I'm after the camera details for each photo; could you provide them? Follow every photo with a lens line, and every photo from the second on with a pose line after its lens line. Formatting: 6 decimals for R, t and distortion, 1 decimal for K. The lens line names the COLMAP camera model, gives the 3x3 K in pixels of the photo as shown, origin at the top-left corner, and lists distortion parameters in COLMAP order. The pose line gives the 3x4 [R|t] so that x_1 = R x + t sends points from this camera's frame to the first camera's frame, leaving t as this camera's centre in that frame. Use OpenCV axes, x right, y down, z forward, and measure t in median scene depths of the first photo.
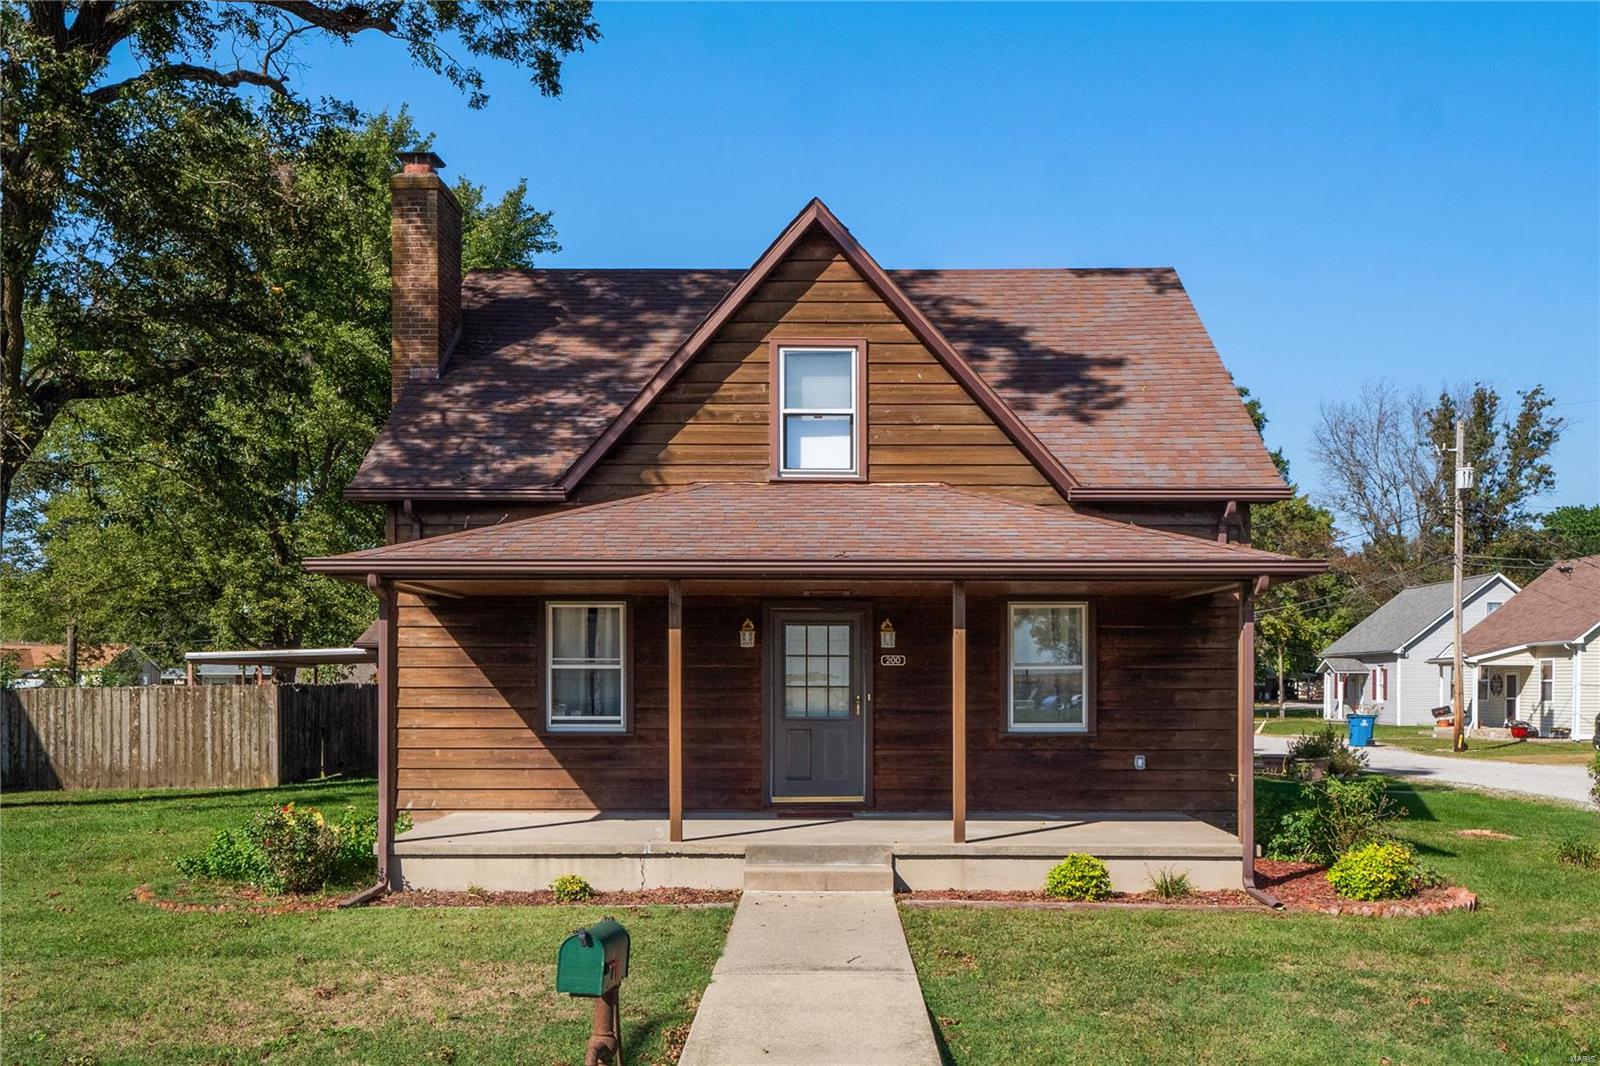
lens RADIAL K [[1329.5, 0, 800.5], [0, 1329.5, 619.3], [0, 0, 1]] dist [0.013488, 0.002865]
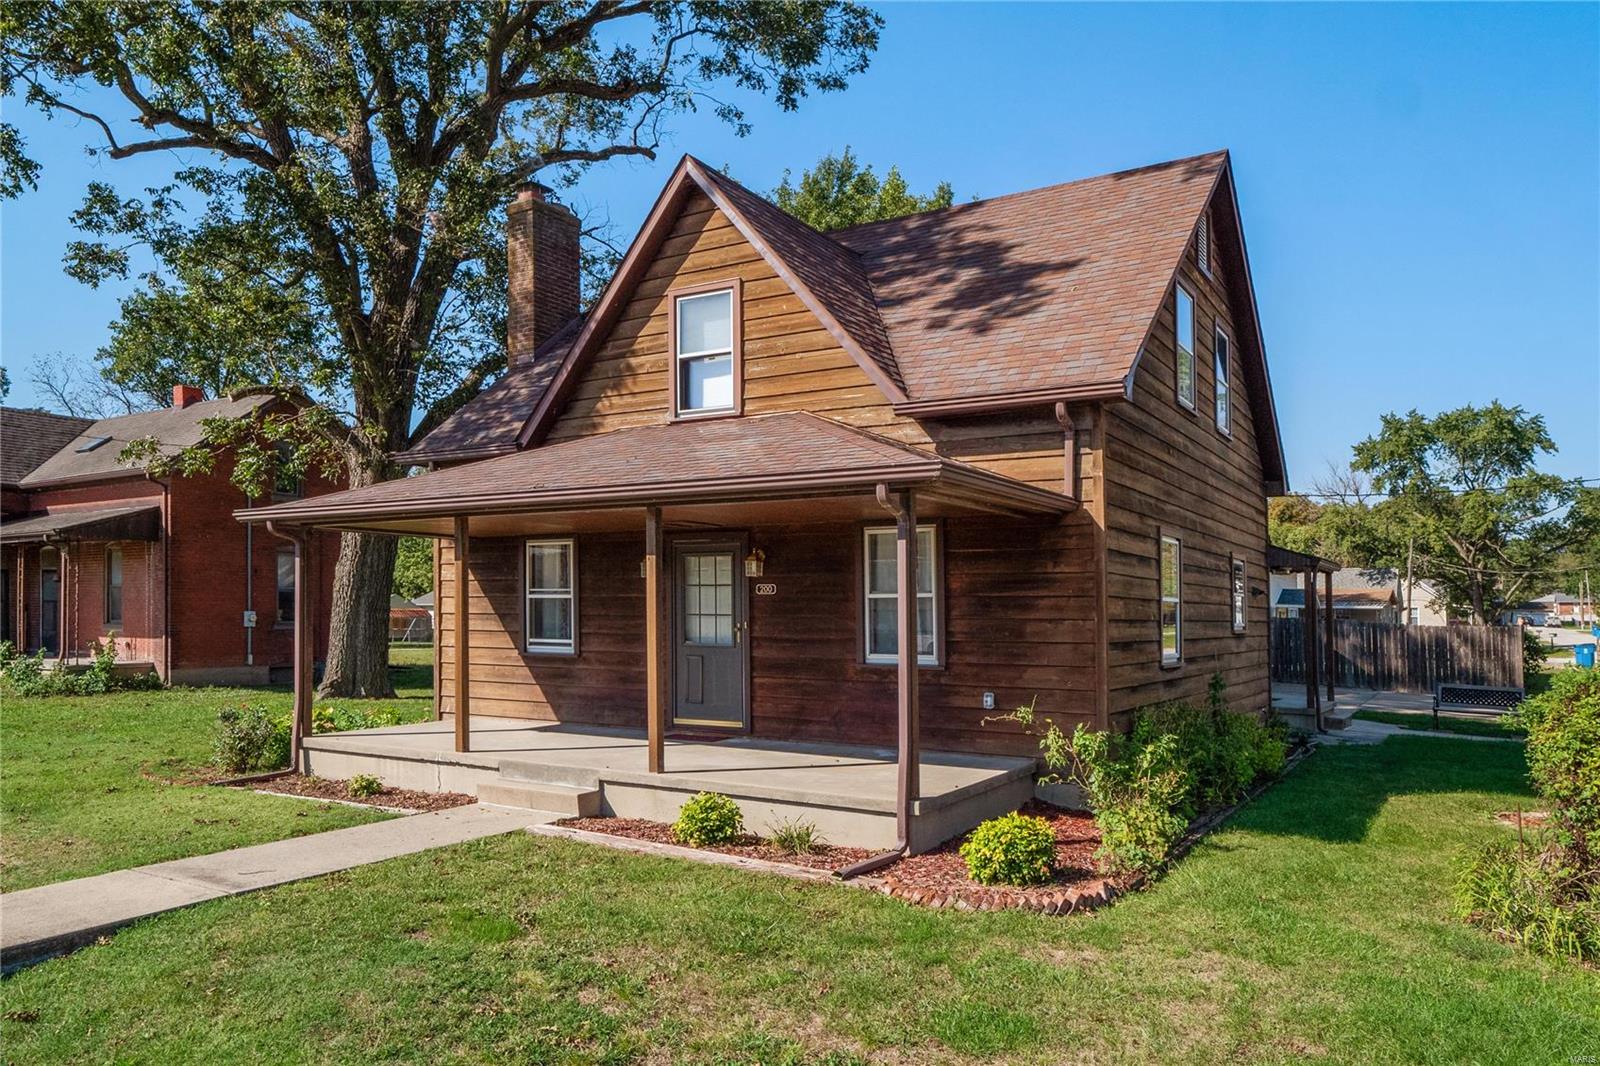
lens RADIAL K [[1113.9, 0, 800.0], [0, 1113.9, 533.0], [0, 0, 1]] dist [0.001557, 0.002553]
pose [[0.862099, -0.031692, -0.505748, 0.520161], [0.018202, 0.999335, -0.031595, 0.015451], [0.506413, 0.018032, 0.862102, 0.278972]]
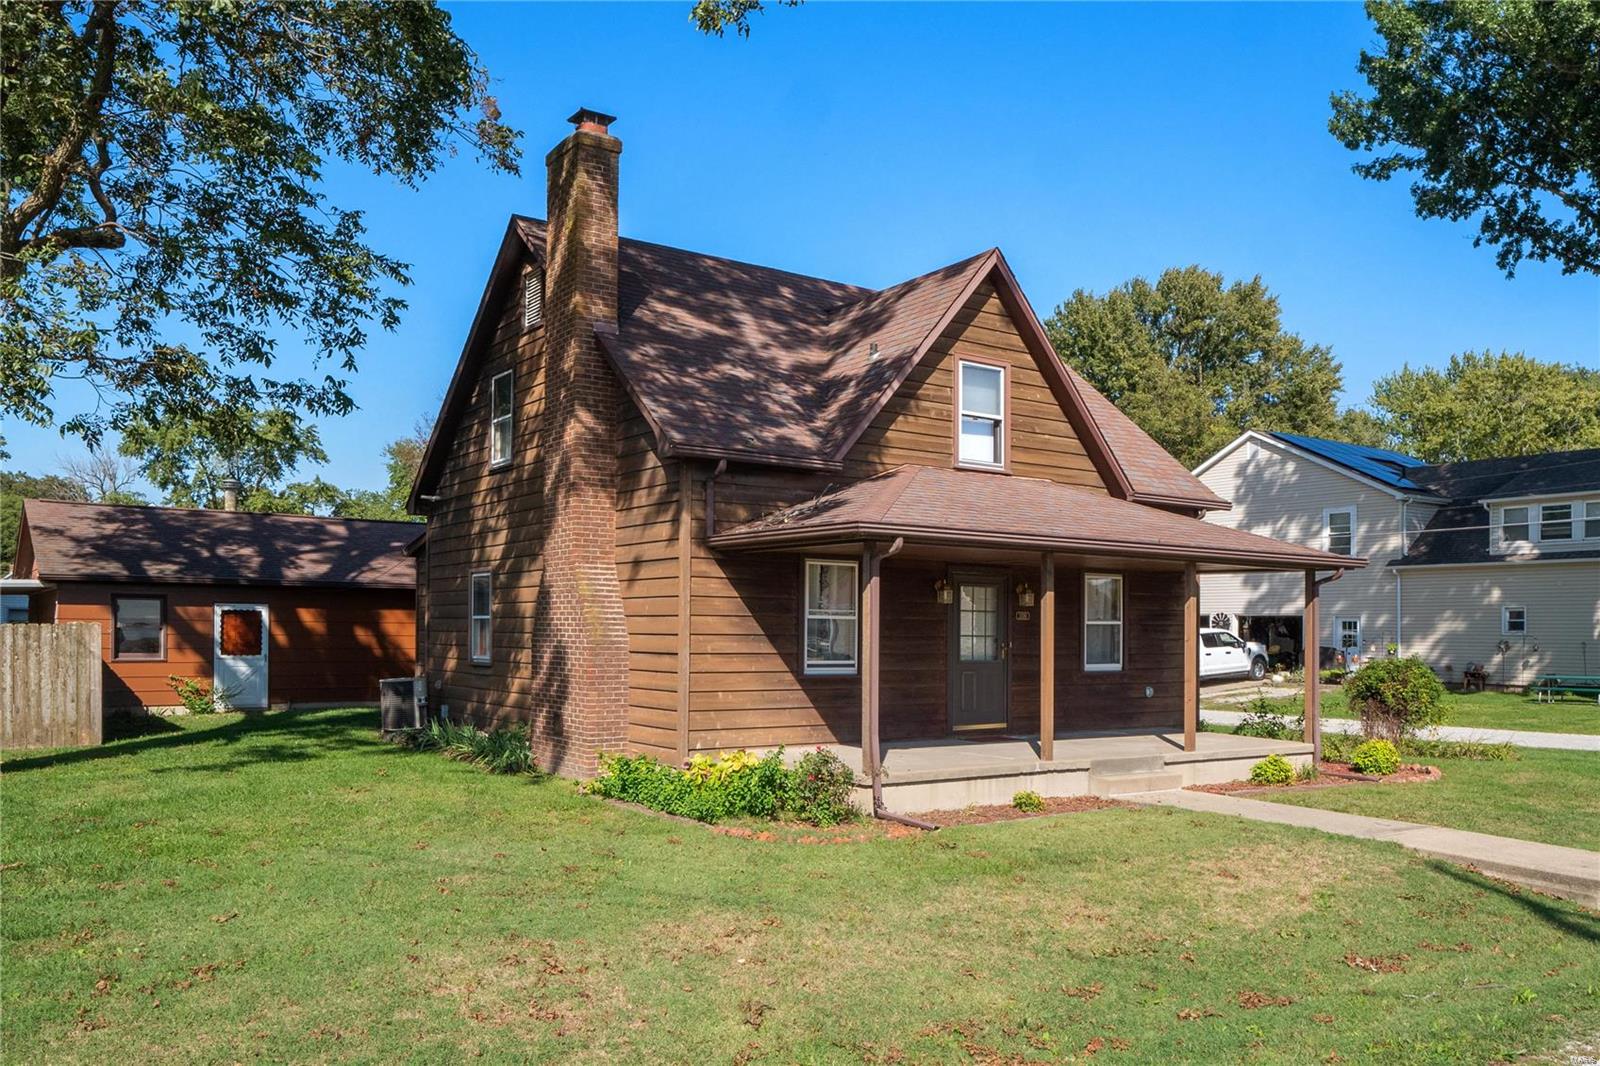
lens RADIAL K [[1317.6, 0, 649.7], [0, 1317.6, 537.2], [0, 0, 1]] dist [-0.001676, -0.000415]
pose [[0.819159, 0.047828, 0.571569, -0.946676], [-0.038707, 0.998855, -0.028108, 0.005050], [-0.572259, 0.000901, 0.820072, 0.164988]]
